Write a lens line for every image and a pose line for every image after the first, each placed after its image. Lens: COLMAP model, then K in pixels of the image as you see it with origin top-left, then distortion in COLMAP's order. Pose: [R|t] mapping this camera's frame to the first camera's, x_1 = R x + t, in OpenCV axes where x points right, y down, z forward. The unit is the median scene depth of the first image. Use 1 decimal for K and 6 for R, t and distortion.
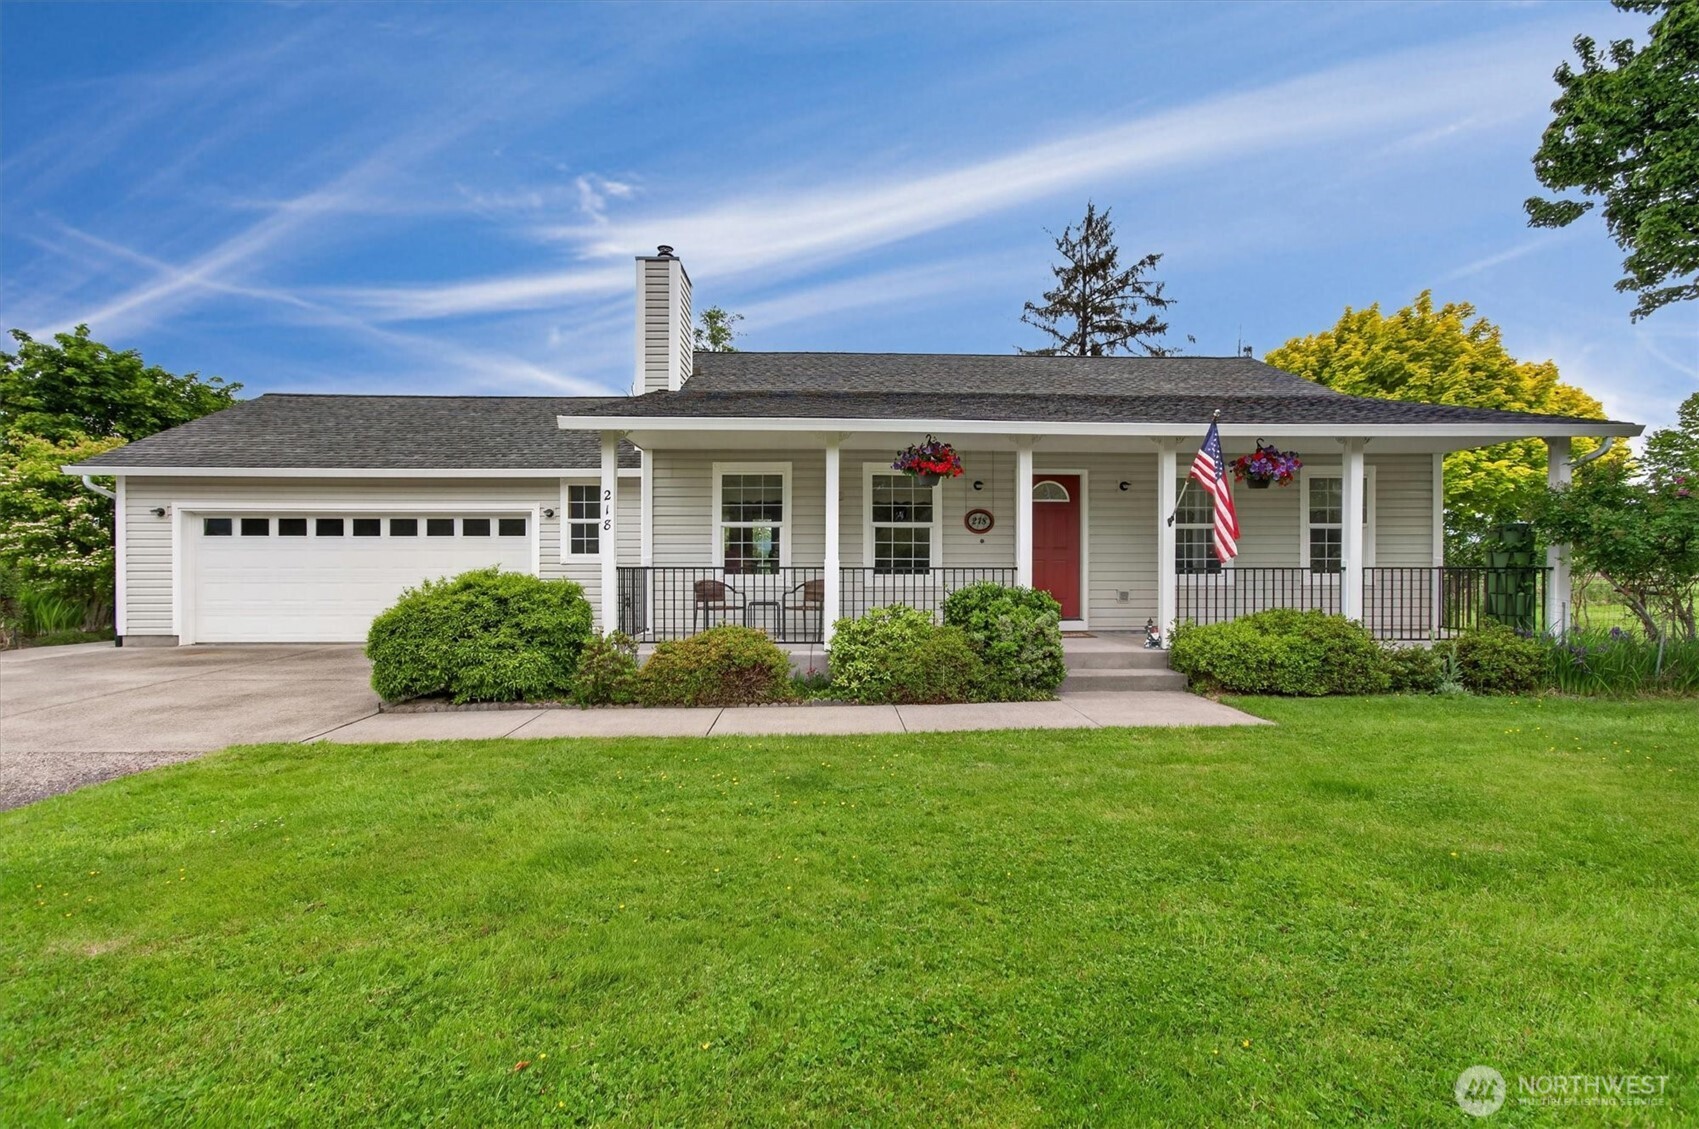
lens RADIAL K [[785.0, 0, 859.0], [0, 785.0, 567.9], [0, 0, 1]] dist [0.019987, 0.000615]
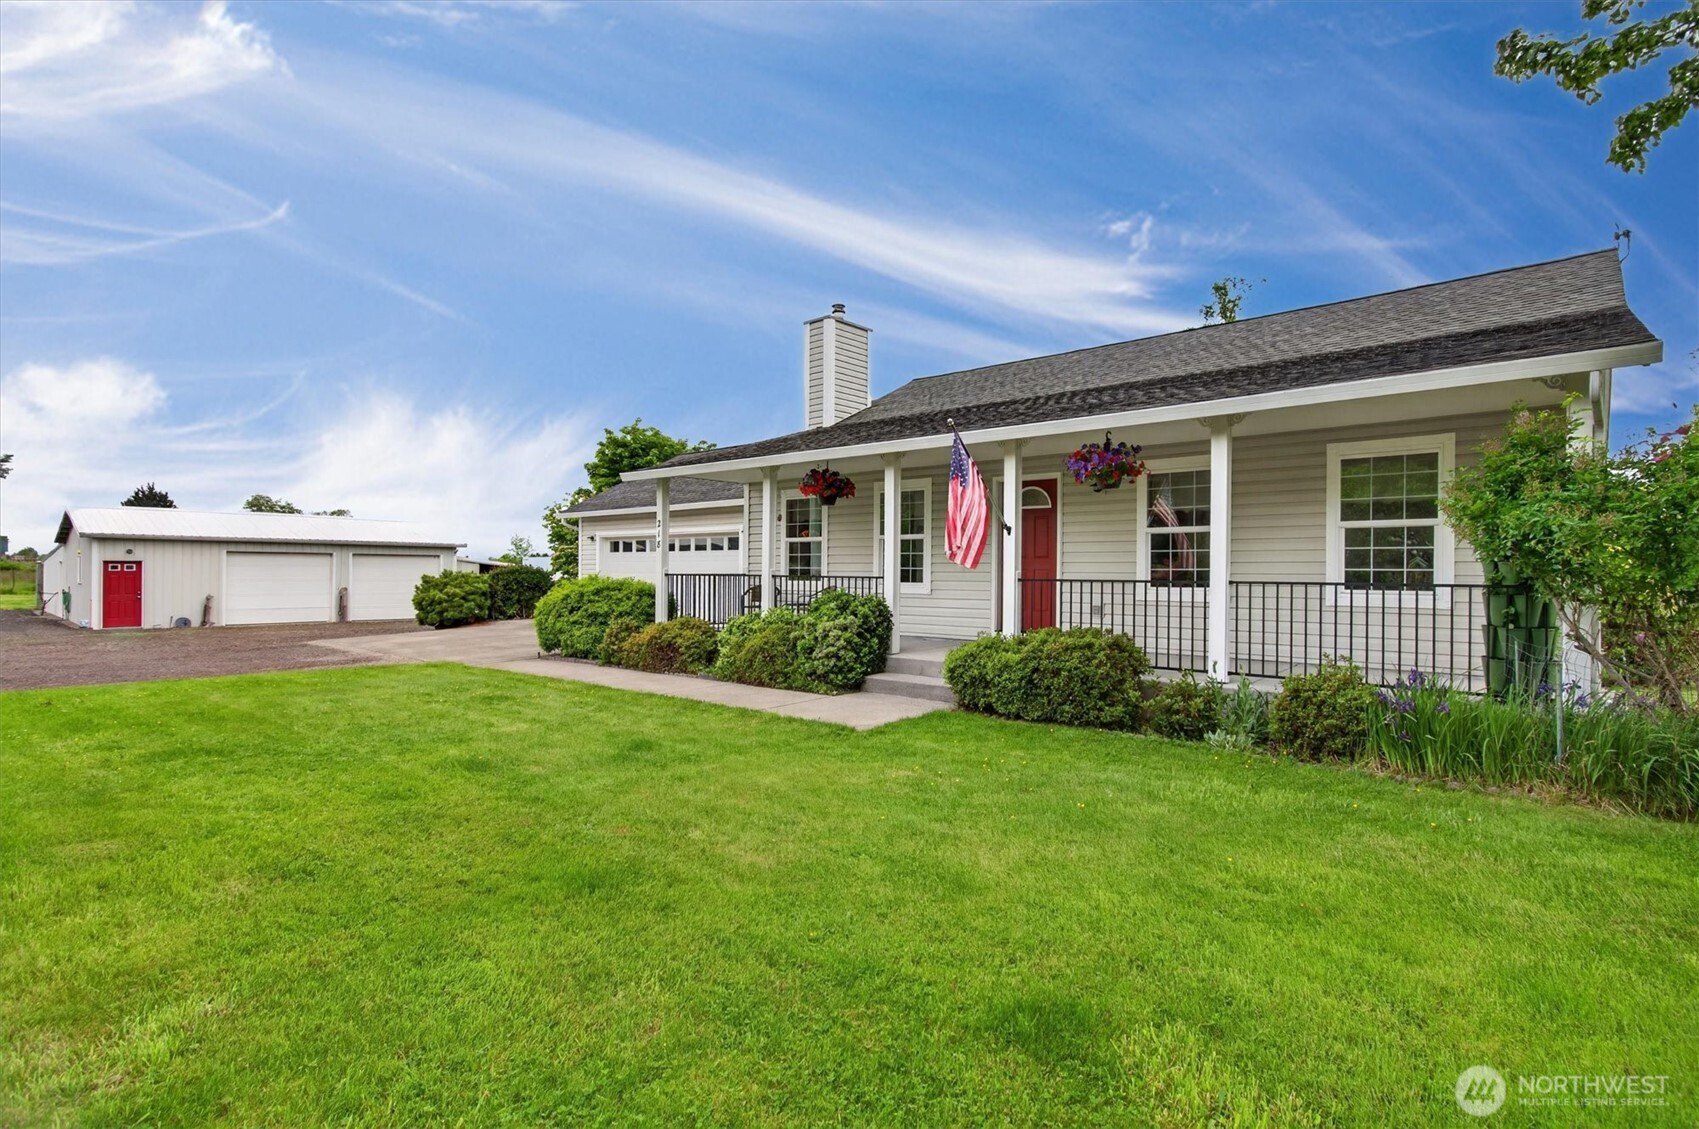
lens RADIAL K [[982.8, 0, 849.5], [0, 982.8, 564.5], [0, 0, 1]] dist [-0.001121, 0.000193]
pose [[0.658765, 0.000660, -0.752348, 0.994087], [-0.013273, 0.999854, -0.010745, -0.000592], [0.752231, 0.017065, 0.658678, 0.056410]]
